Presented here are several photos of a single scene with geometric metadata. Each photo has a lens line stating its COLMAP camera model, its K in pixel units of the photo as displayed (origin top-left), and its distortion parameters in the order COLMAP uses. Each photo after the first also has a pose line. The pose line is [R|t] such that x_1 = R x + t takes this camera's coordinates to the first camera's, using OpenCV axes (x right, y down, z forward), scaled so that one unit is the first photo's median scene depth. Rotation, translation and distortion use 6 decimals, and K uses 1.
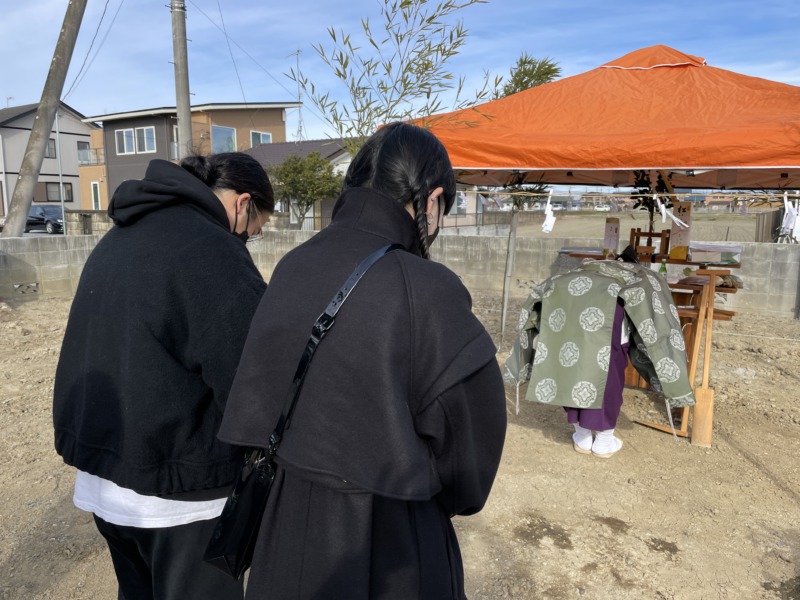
lens RADIAL K [[612.6, 0, 400.0], [0, 612.6, 300.0], [0, 0, 1]] dist [0.056045, -0.005465]
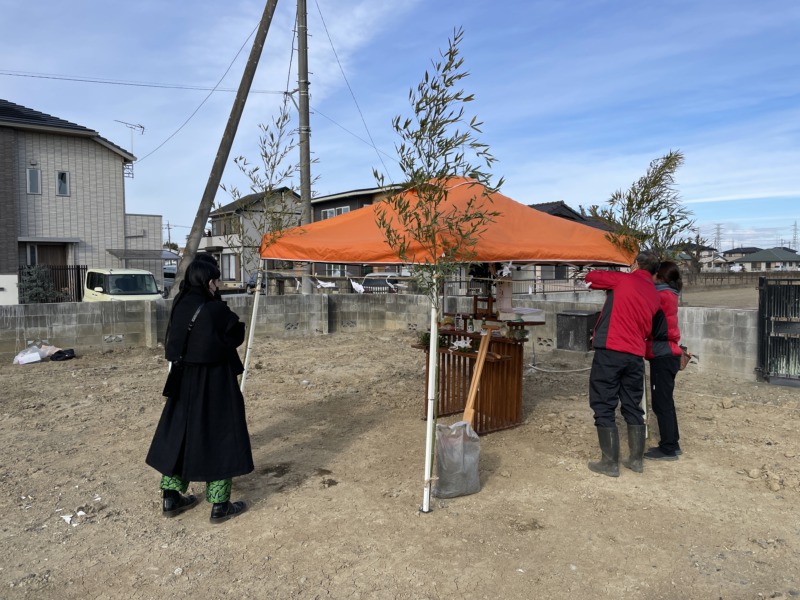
lens RADIAL K [[612.6, 0, 400.0], [0, 612.6, 300.0], [0, 0, 1]] dist [0.056045, -0.005465]
pose [[0.940864, 0.008479, -0.338678, 0.412029], [-0.042505, 0.994742, -0.093178, 0.017393], [0.336107, 0.102063, 0.936277, -0.197208]]
